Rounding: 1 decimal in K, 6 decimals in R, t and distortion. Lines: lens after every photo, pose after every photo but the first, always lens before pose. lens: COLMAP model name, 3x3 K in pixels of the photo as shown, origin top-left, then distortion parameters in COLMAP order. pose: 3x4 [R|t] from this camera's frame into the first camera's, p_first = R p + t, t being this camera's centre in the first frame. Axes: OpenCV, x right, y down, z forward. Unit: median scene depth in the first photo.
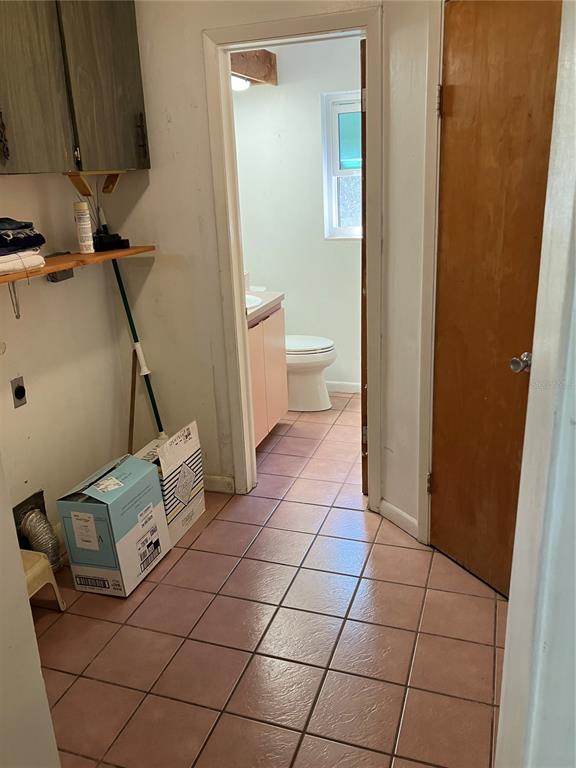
lens RADIAL K [[627.5, 0, 288.2], [0, 627.5, 384.7], [0, 0, 1]] dist [0.011355, -0.024058]
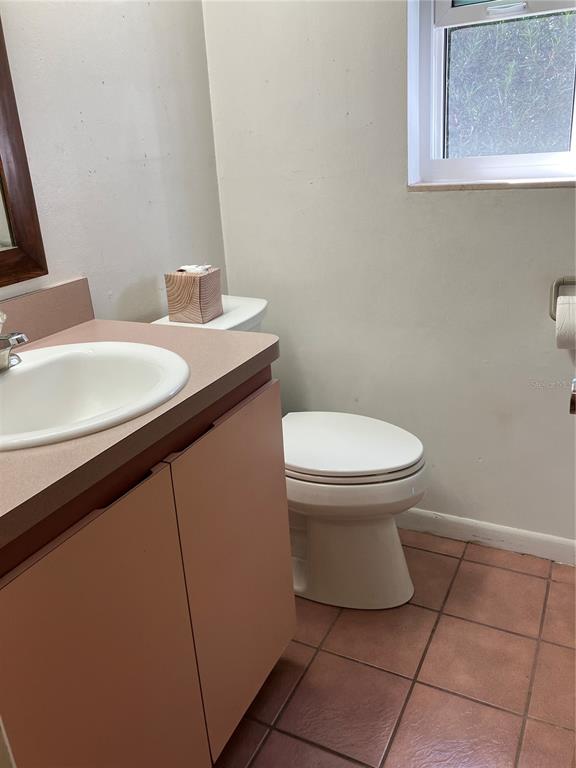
lens RADIAL K [[627.5, 0, 287.4], [0, 627.5, 382.3], [0, 0, 1]] dist [0.011355, -0.024058]
pose [[0.987944, 0.027606, -0.152332, 0.046807], [-0.020684, 0.998688, 0.046842, -0.124366], [0.153425, -0.043127, 0.987219, 0.586419]]
